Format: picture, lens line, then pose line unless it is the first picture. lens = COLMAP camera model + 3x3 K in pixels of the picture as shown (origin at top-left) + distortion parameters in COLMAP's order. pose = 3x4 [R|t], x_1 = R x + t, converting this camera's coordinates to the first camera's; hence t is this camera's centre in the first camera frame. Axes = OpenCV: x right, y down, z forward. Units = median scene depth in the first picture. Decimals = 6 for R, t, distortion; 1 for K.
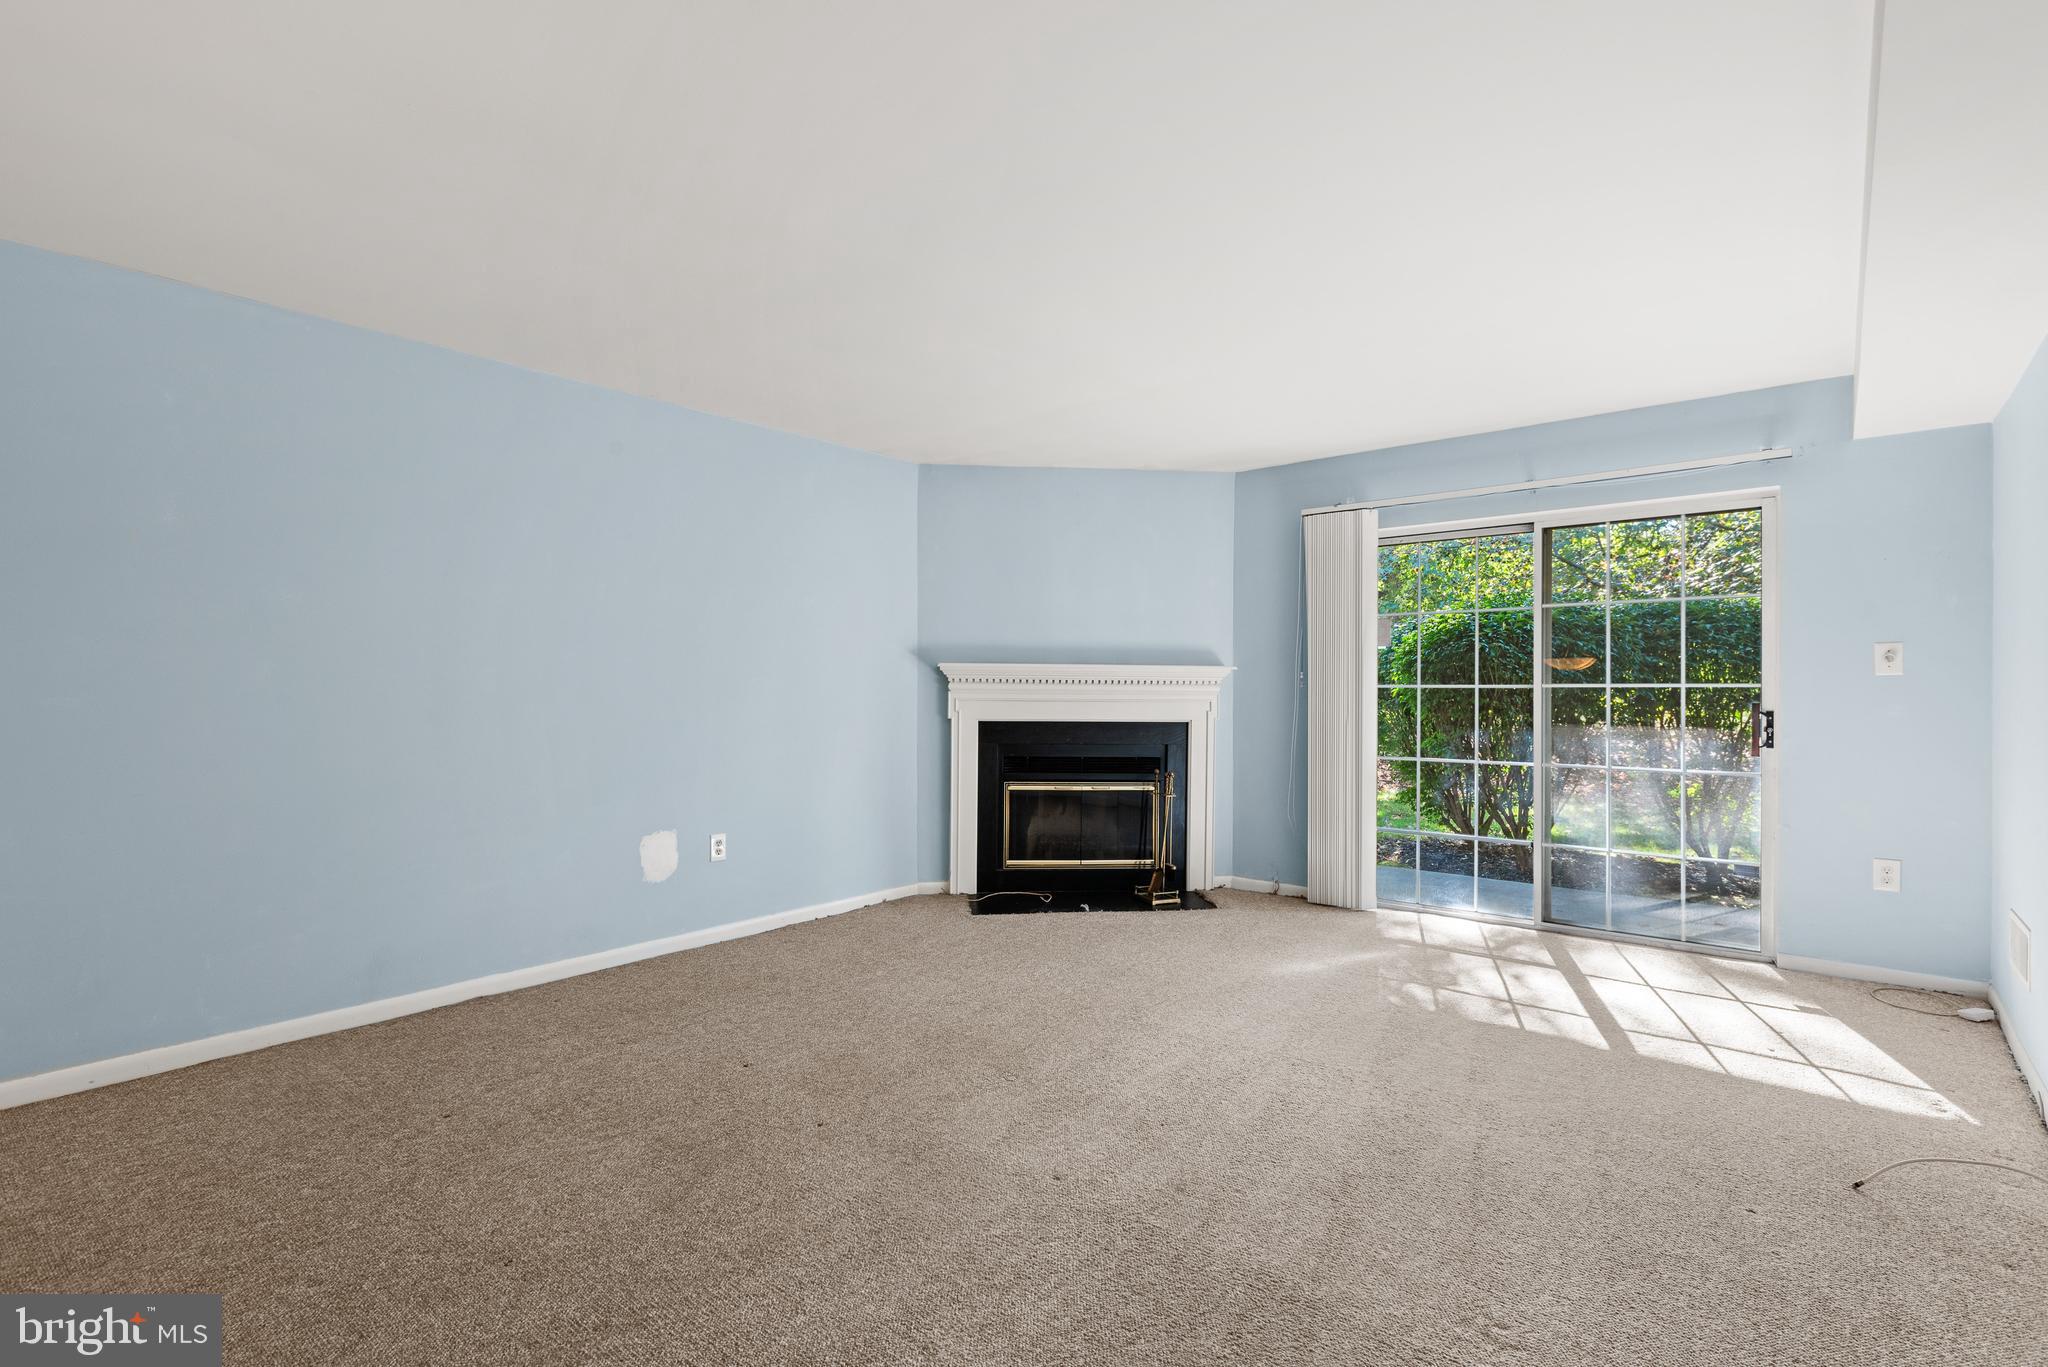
lens RADIAL K [[972.0, 0, 1037.3], [0, 972.0, 691.3], [0, 0, 1]] dist [0.020031, -0.006736]
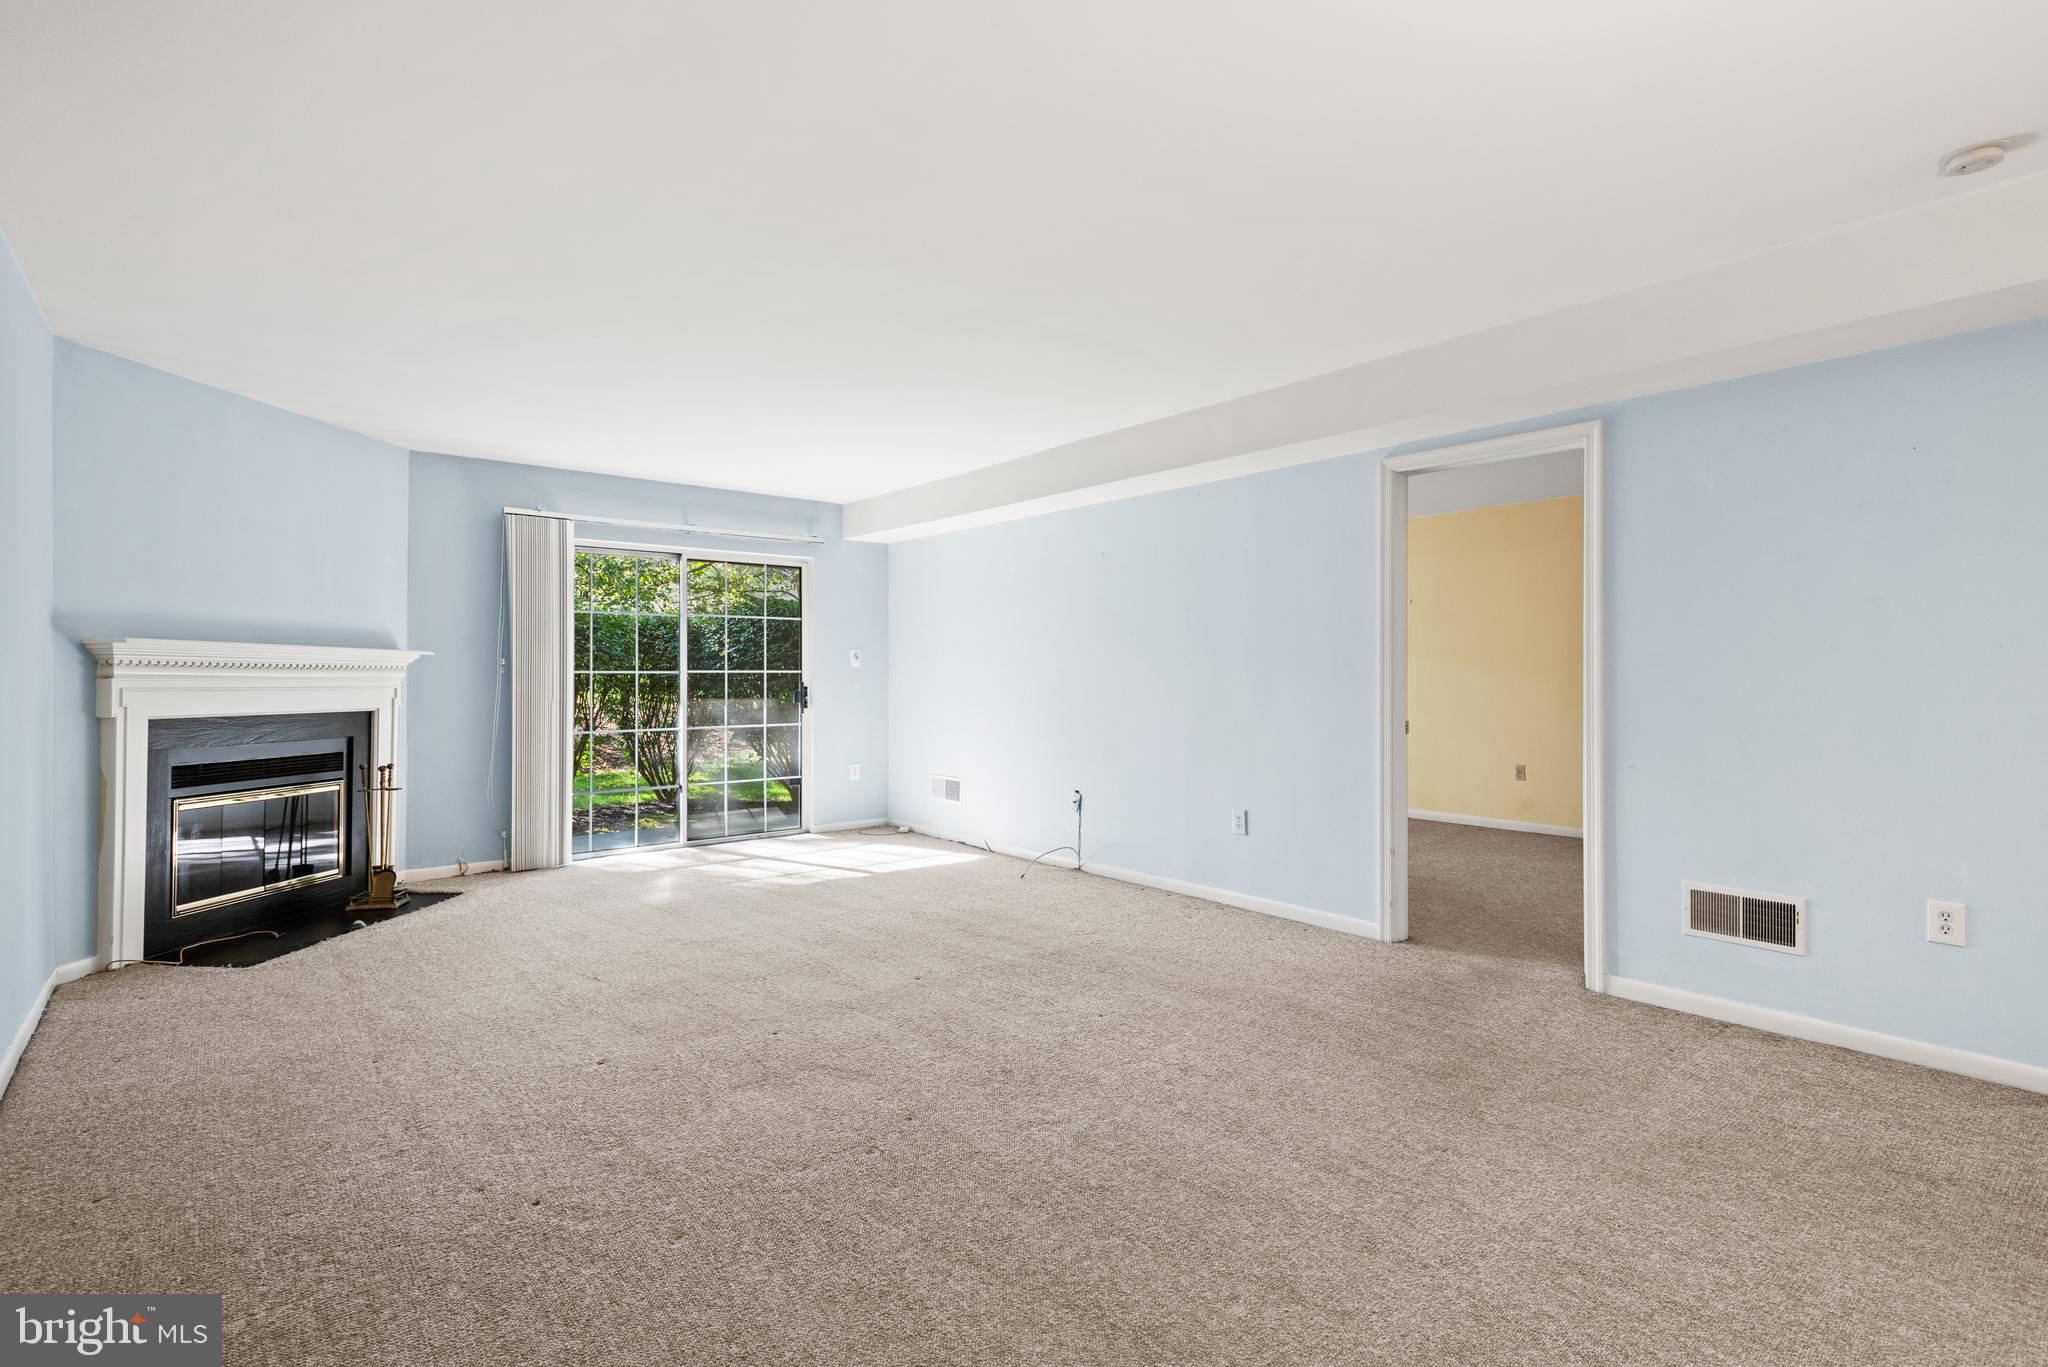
lens RADIAL K [[972.0, 0, 1028.8], [0, 972.0, 672.8], [0, 0, 1]] dist [0.020031, -0.006736]
pose [[0.190998, 0.000806, 0.981590, -0.674846], [0.005046, 0.999986, -0.001803, 0.000812], [-0.981578, 0.005298, 0.190991, 0.229365]]
